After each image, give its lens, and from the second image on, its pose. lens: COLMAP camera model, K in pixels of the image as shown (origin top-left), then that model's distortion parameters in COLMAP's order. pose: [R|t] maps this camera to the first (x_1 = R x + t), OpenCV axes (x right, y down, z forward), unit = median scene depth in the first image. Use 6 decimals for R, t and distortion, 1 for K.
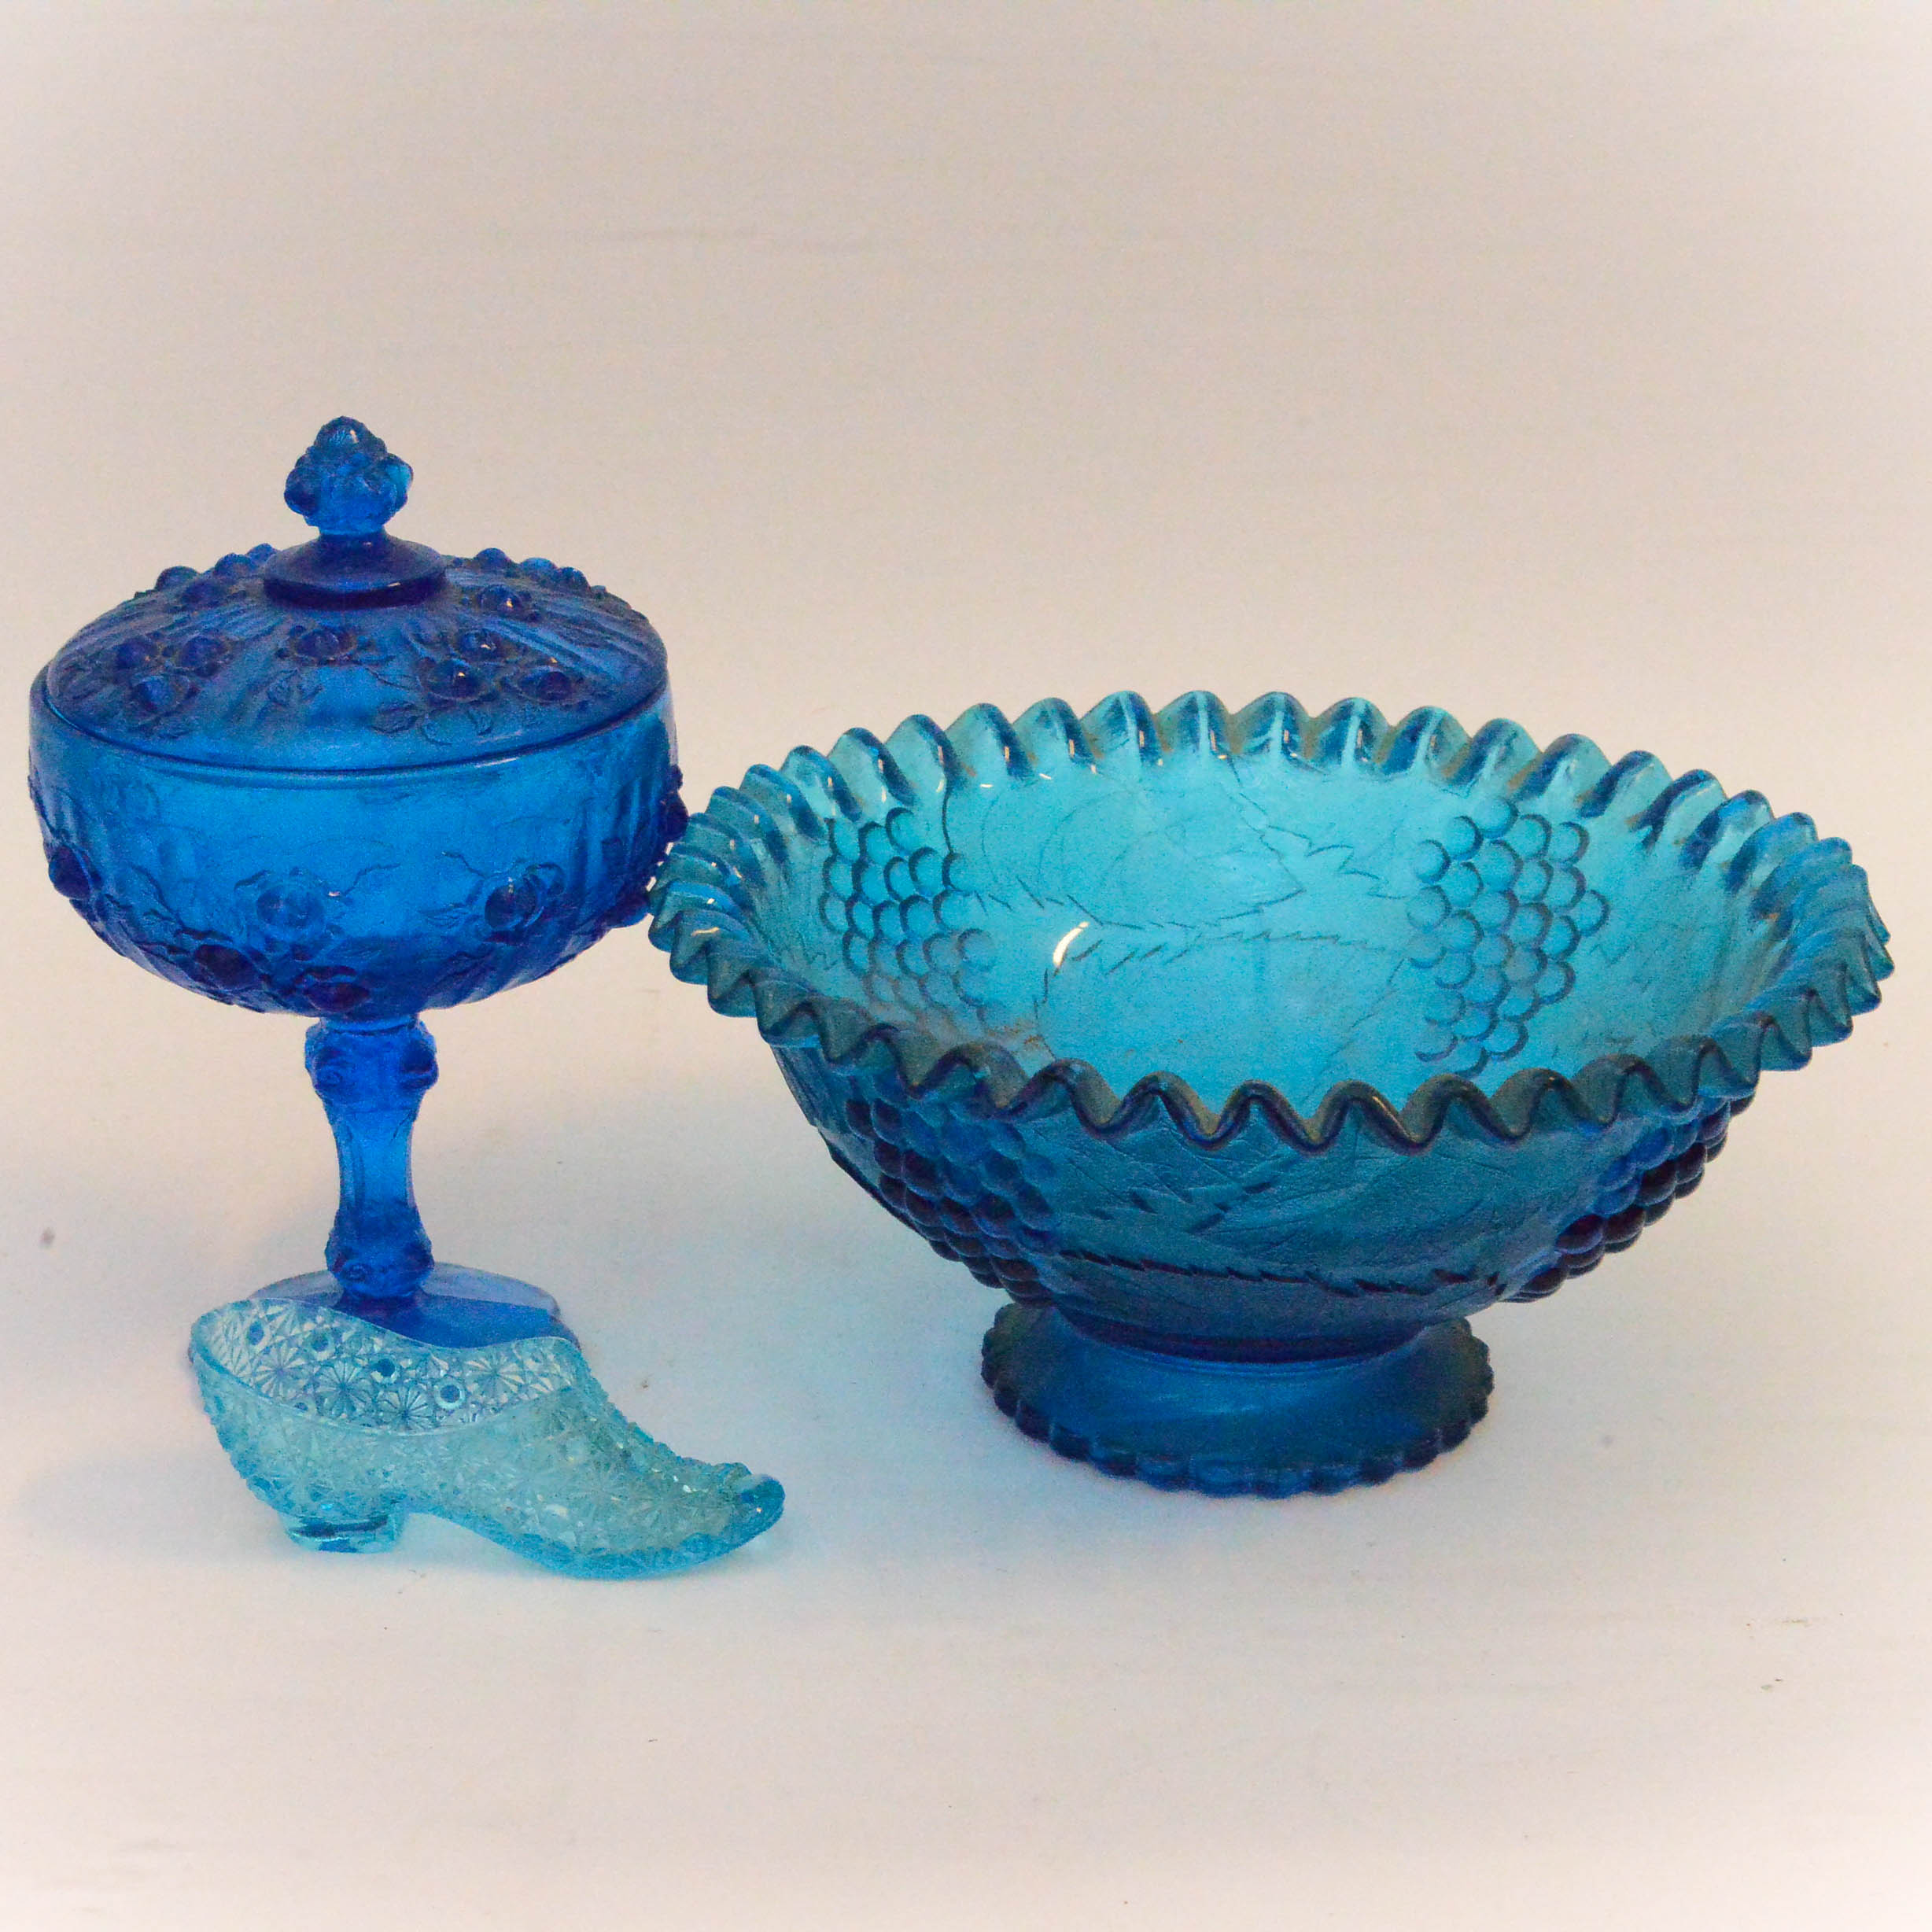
lens RADIAL K [[4947.1, 0, 966.0], [0, 4947.1, 966.0], [0, 0, 1]] dist [0.086221, 0.180160]
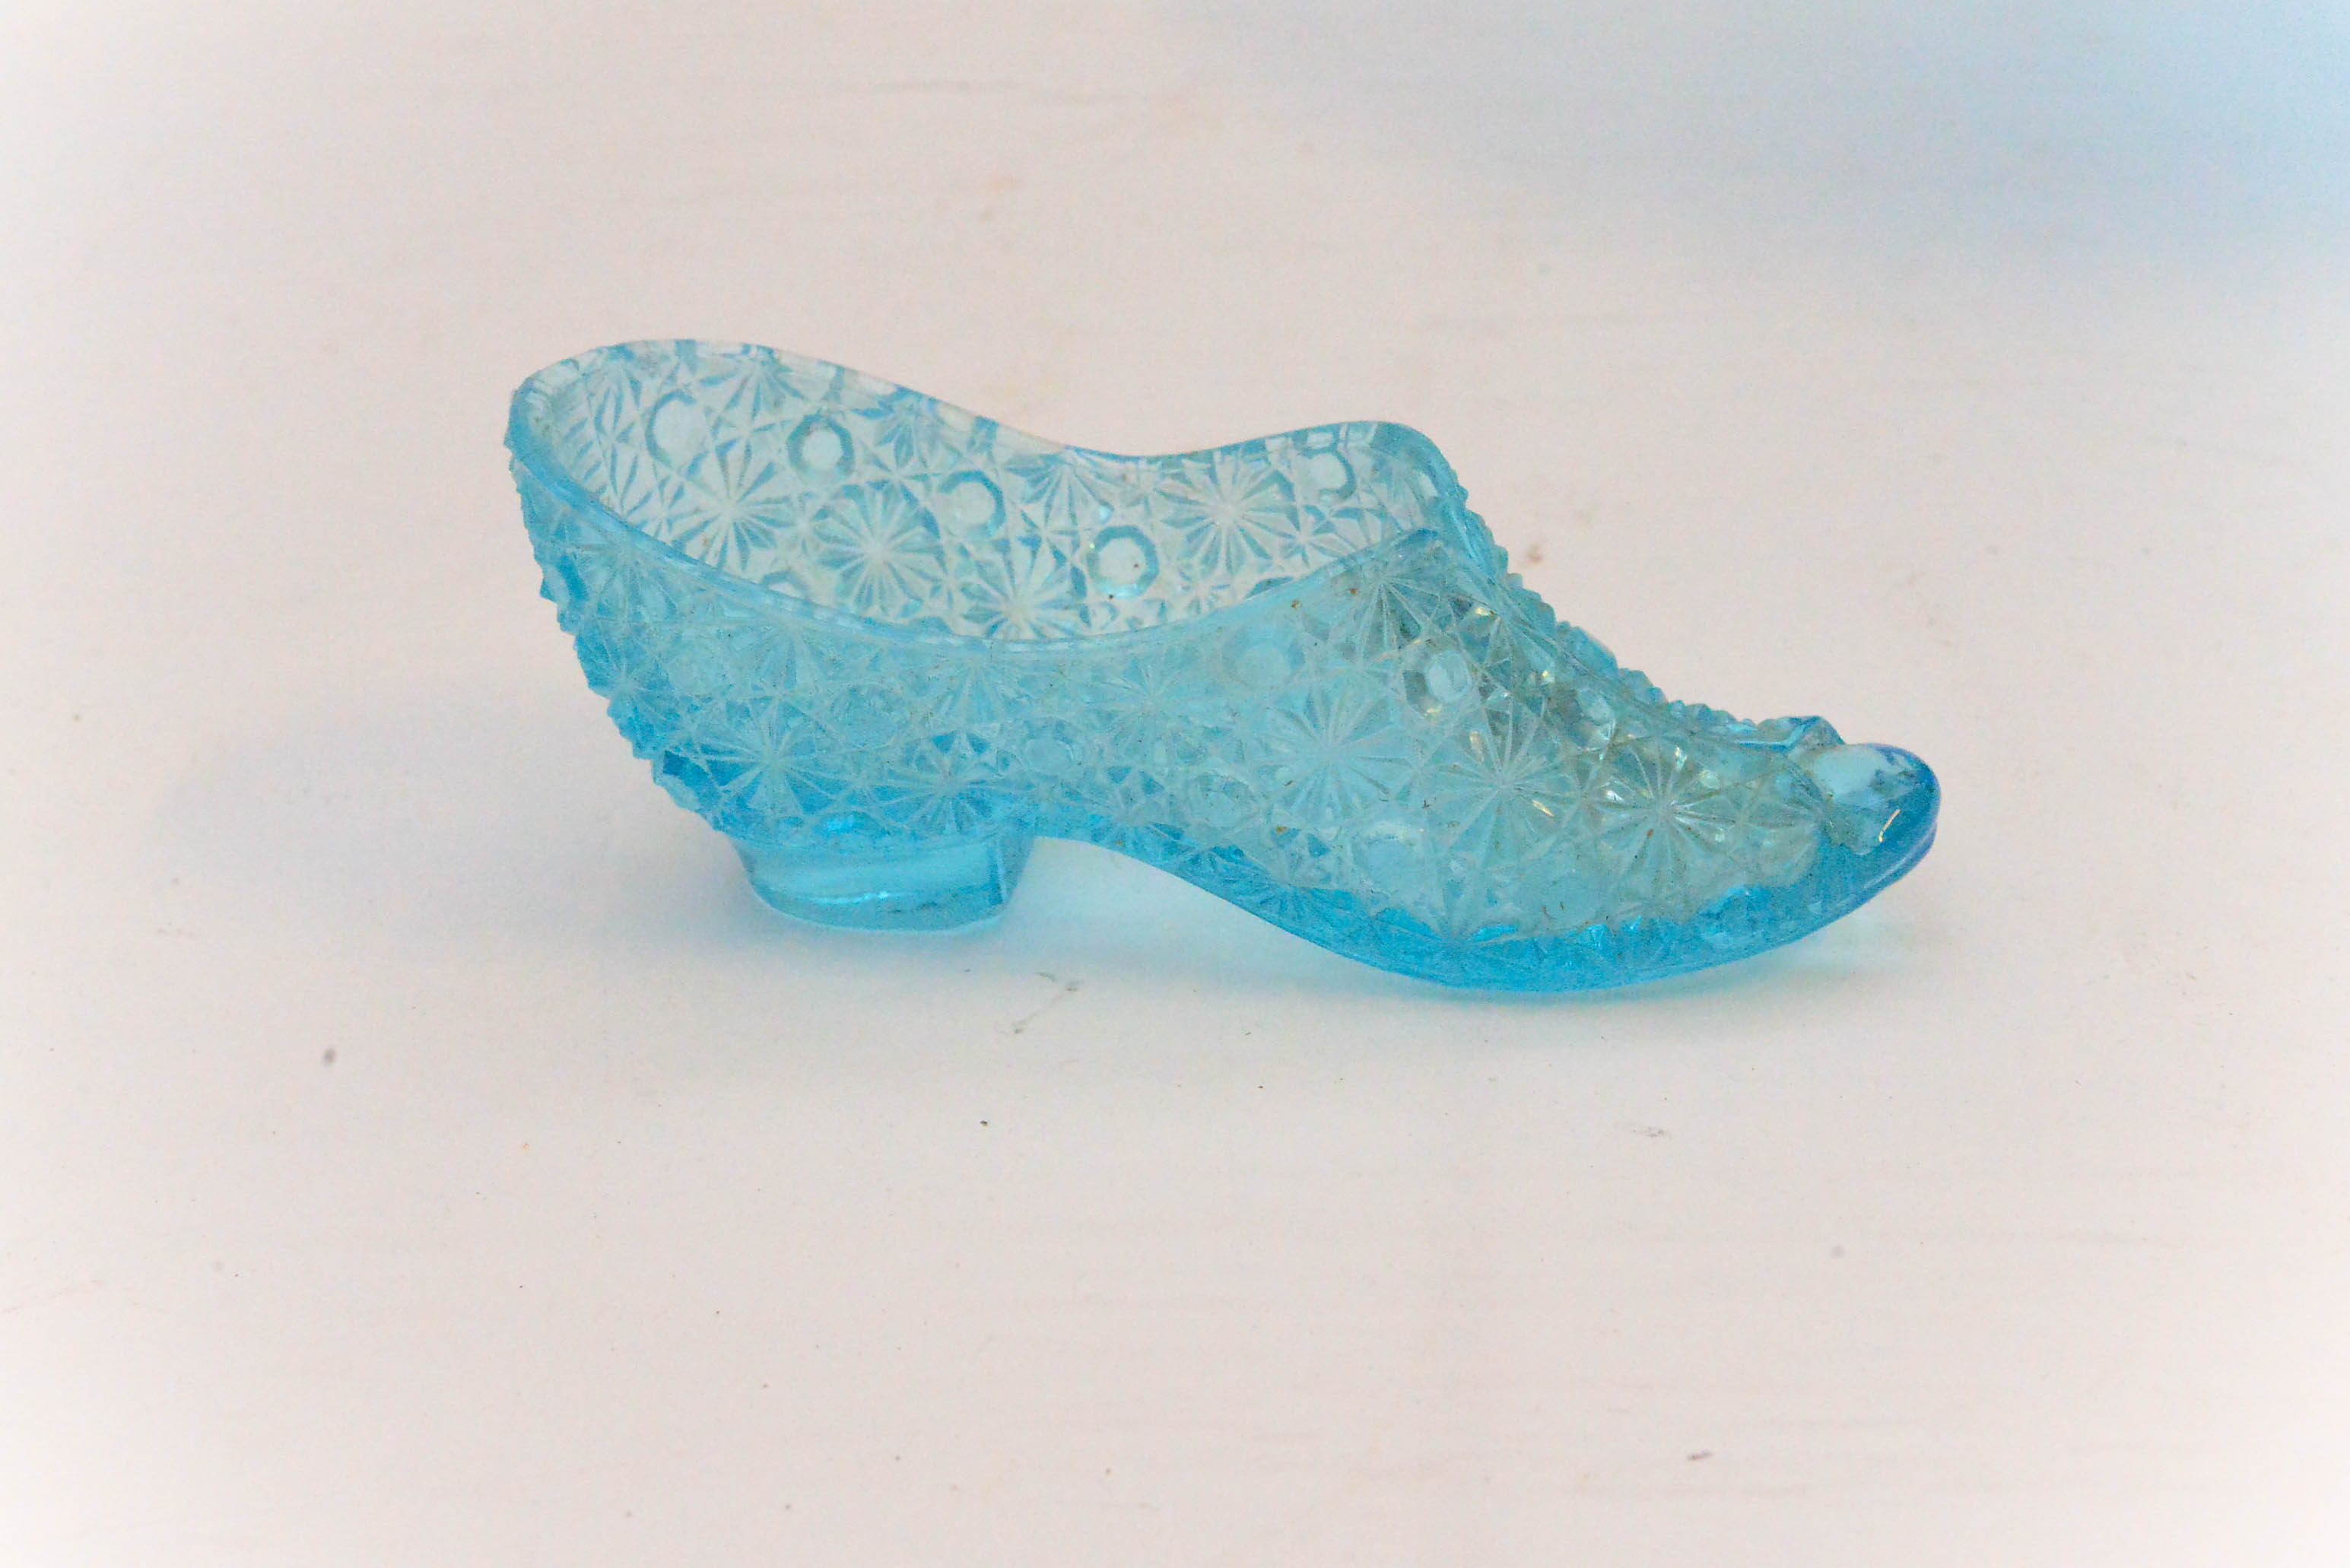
lens RADIAL K [[3685.7, 0, 1175.0], [0, 3685.7, 784.0], [0, 0, 1]] dist [-0.046779, -0.044673]
pose [[0.999052, -0.002752, -0.043446, -0.087521], [0.008242, 0.991909, 0.126687, 0.066906], [0.042746, -0.126925, 0.990991, 0.696582]]
